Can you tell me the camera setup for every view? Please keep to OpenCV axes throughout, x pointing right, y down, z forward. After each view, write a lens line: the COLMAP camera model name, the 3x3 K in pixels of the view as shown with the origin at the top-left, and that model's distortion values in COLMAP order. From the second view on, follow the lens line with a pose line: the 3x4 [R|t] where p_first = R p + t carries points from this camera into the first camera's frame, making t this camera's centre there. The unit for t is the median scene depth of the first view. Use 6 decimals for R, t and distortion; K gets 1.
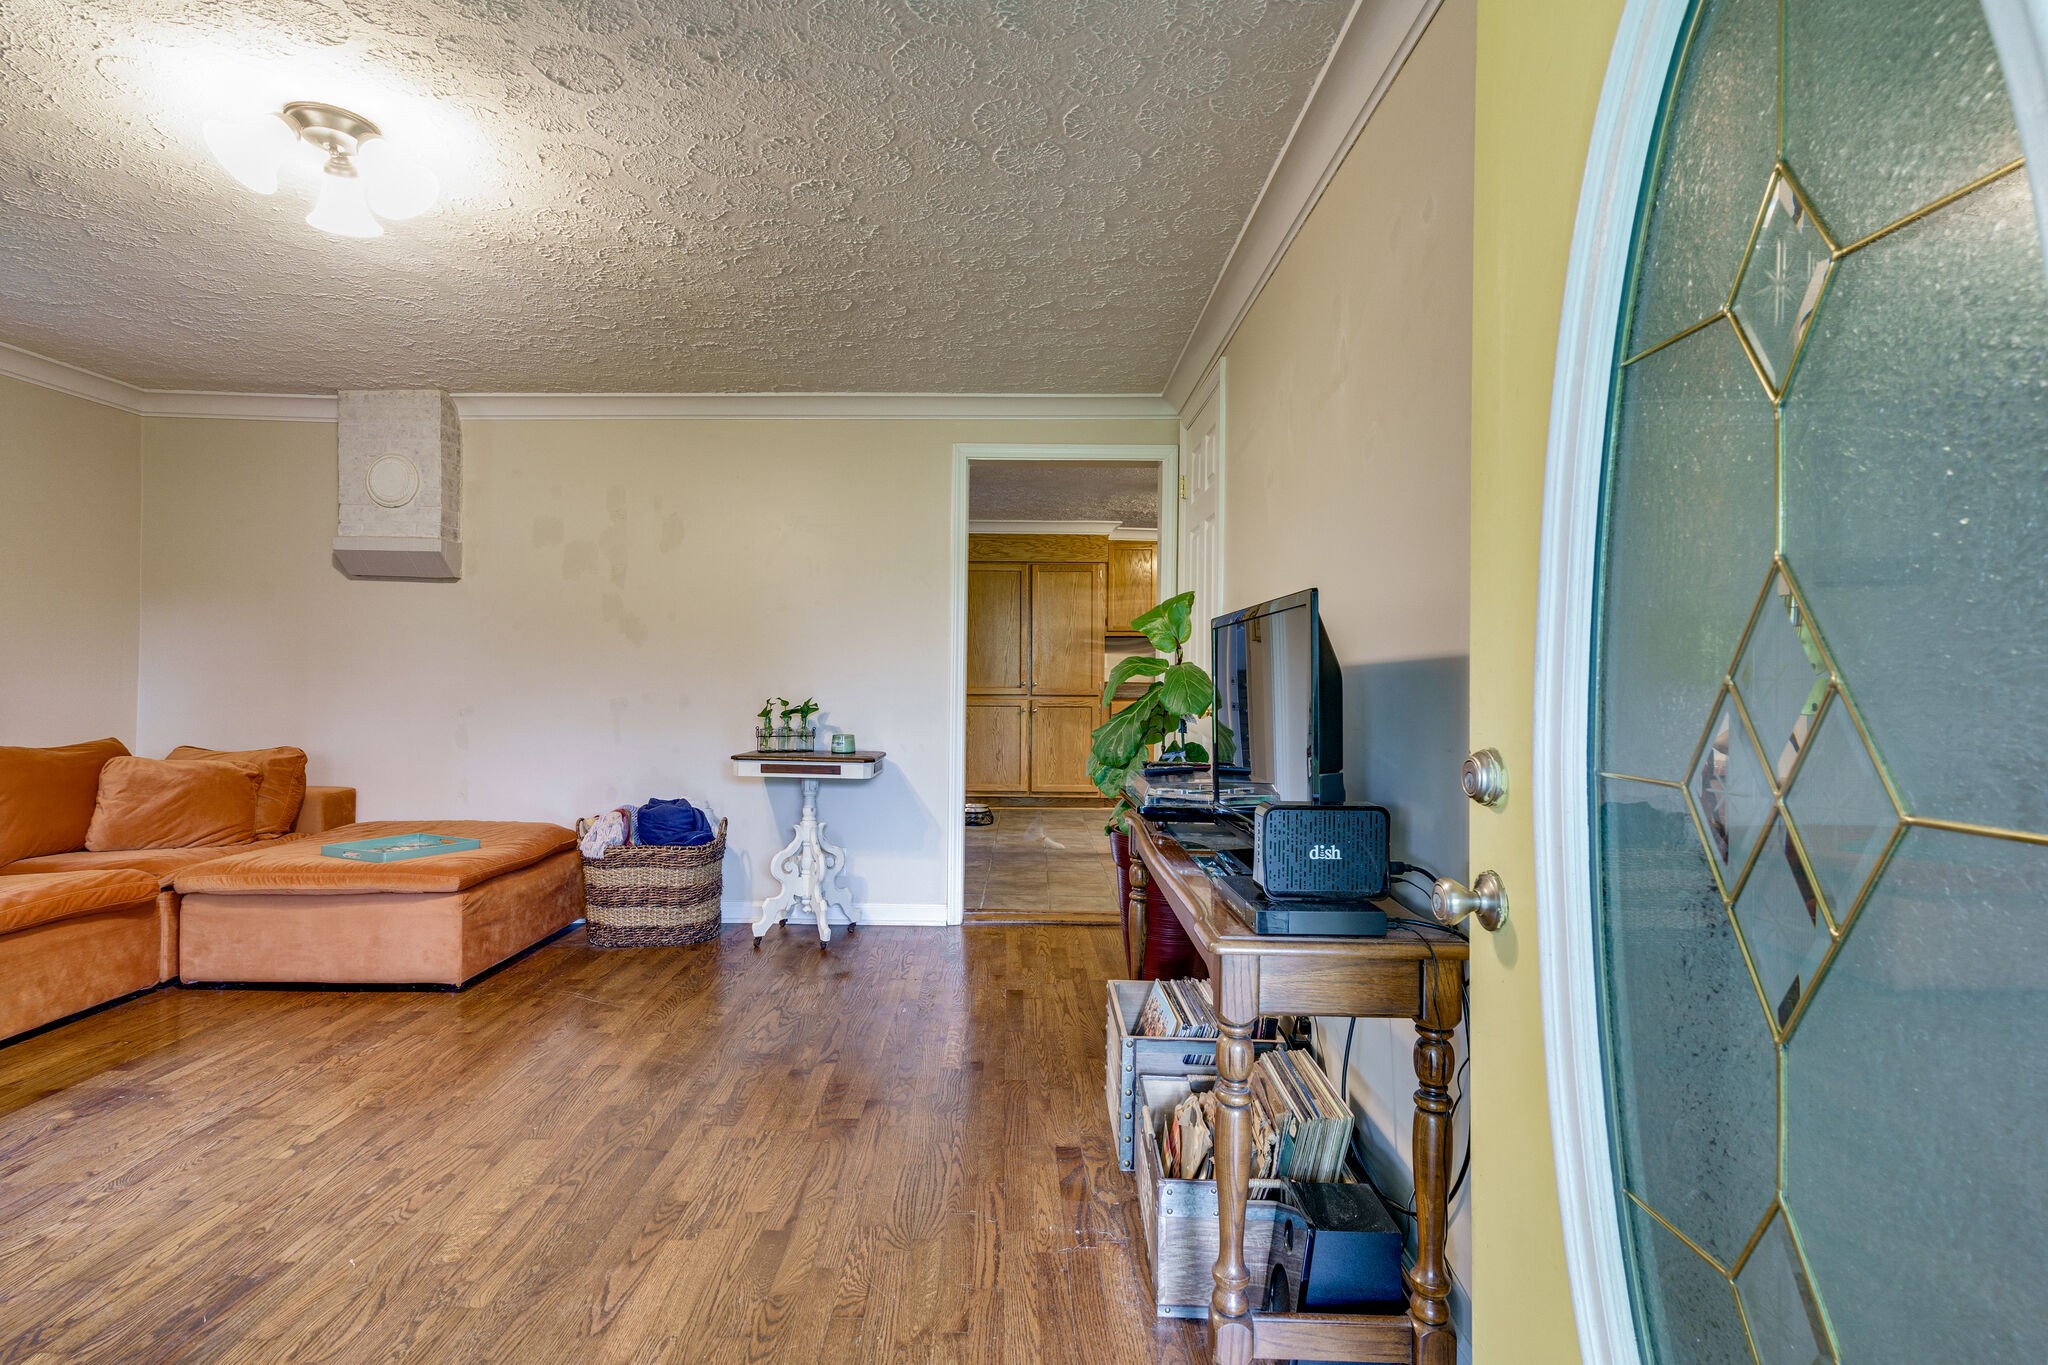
lens RADIAL K [[966.3, 0, 1027.1], [0, 966.3, 687.0], [0, 0, 1]] dist [-0.000841, -0.000049]
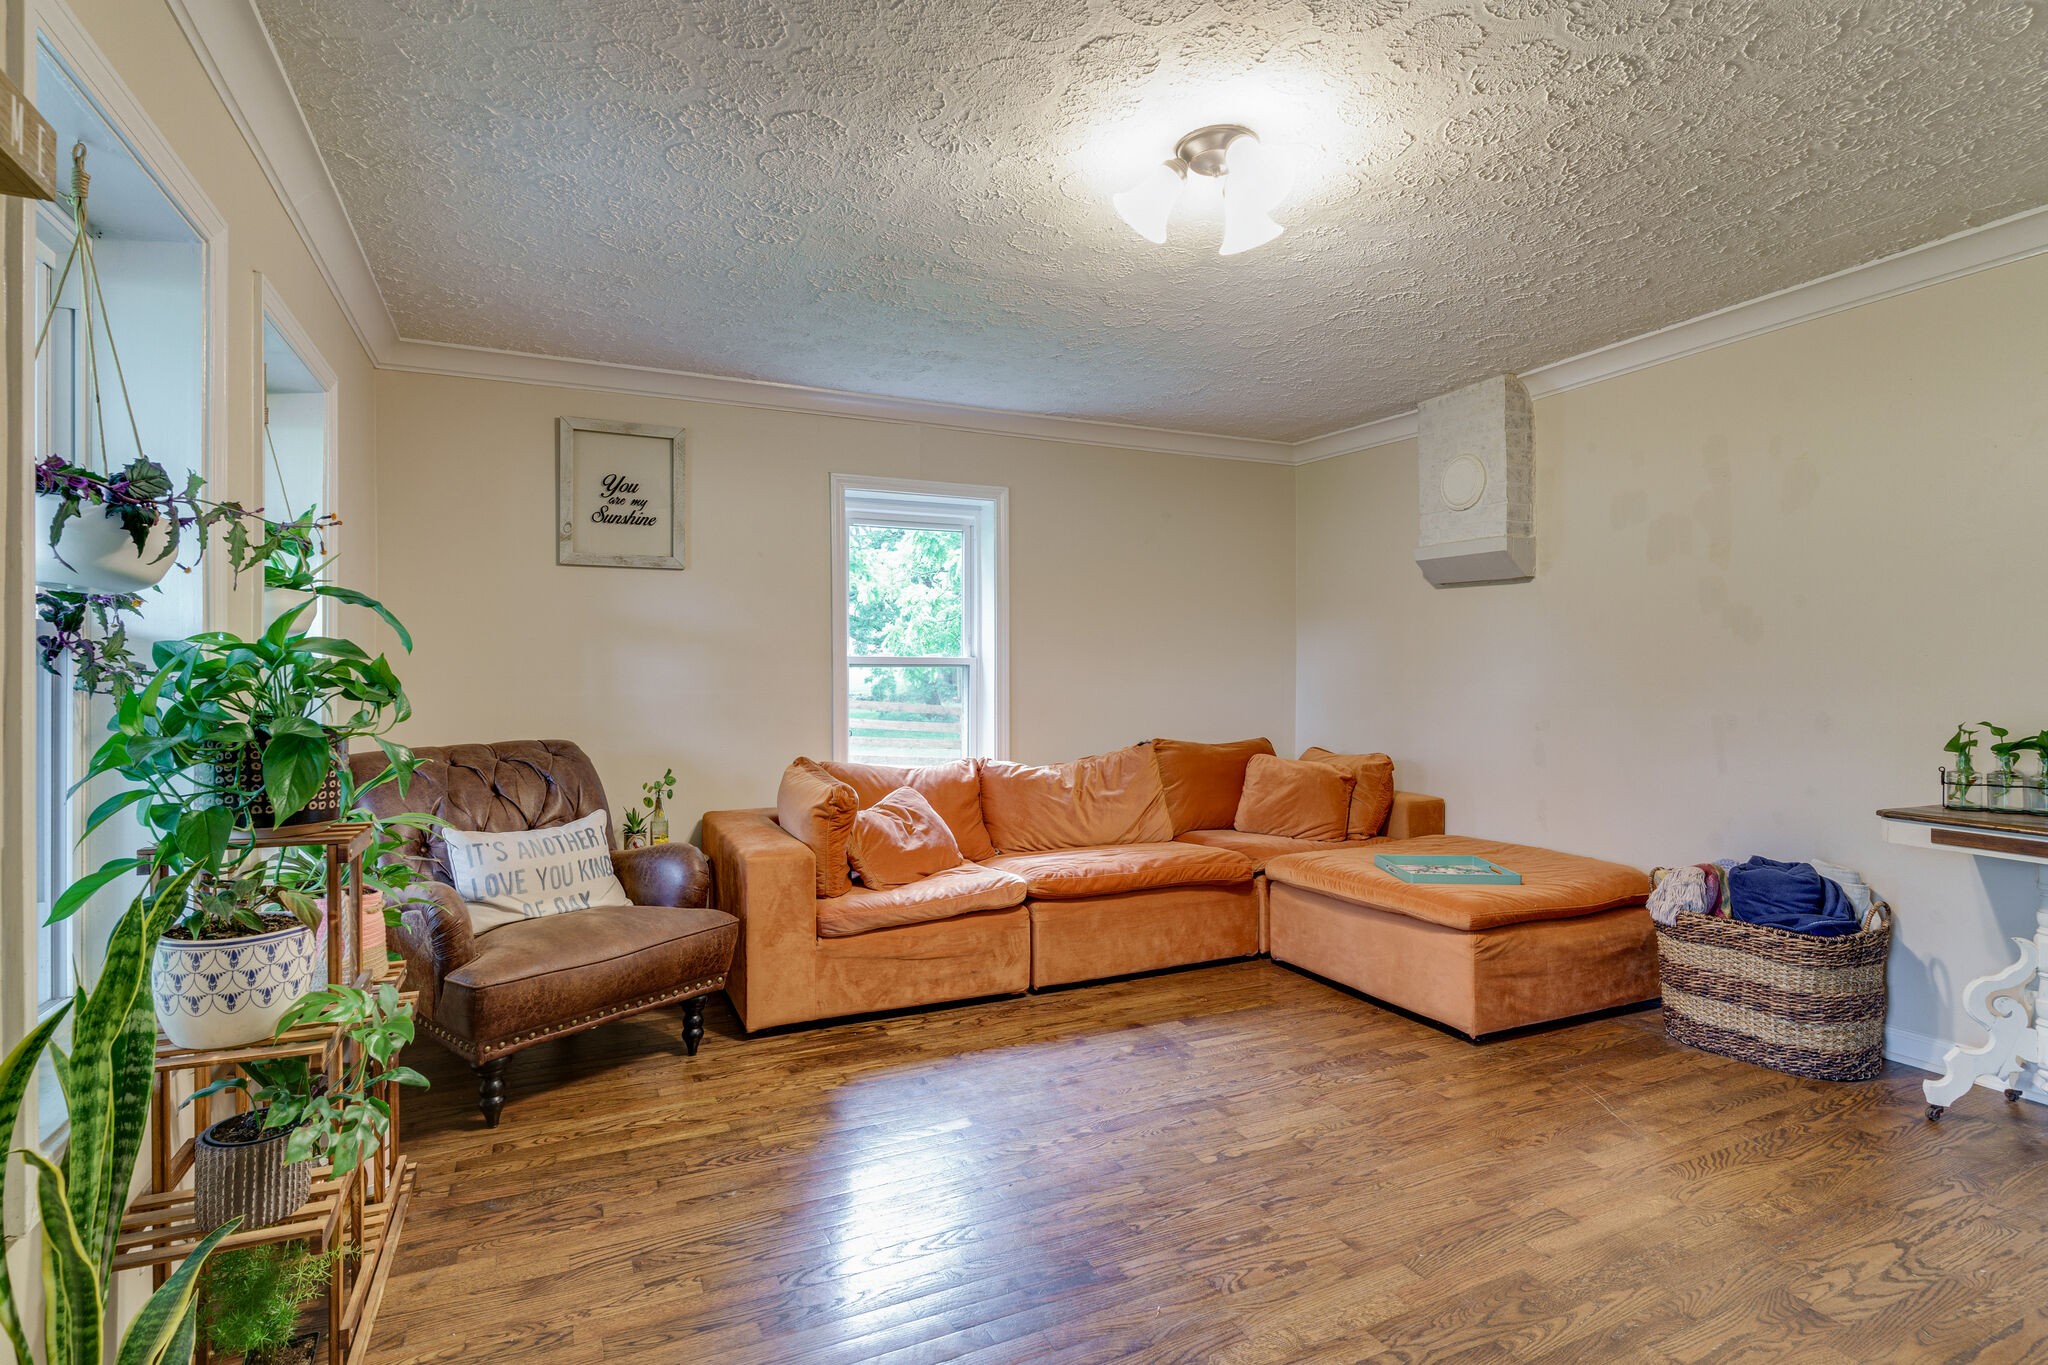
lens RADIAL K [[1010.2, 0, 1030.3], [0, 1010.2, 671.2], [0, 0, 1]] dist [-0.000342, 0.000683]
pose [[0.420960, -0.012269, -0.906996, 0.079429], [-0.002356, 0.999890, -0.014619, -0.012036], [0.907076, 0.008291, 0.420884, 0.215209]]
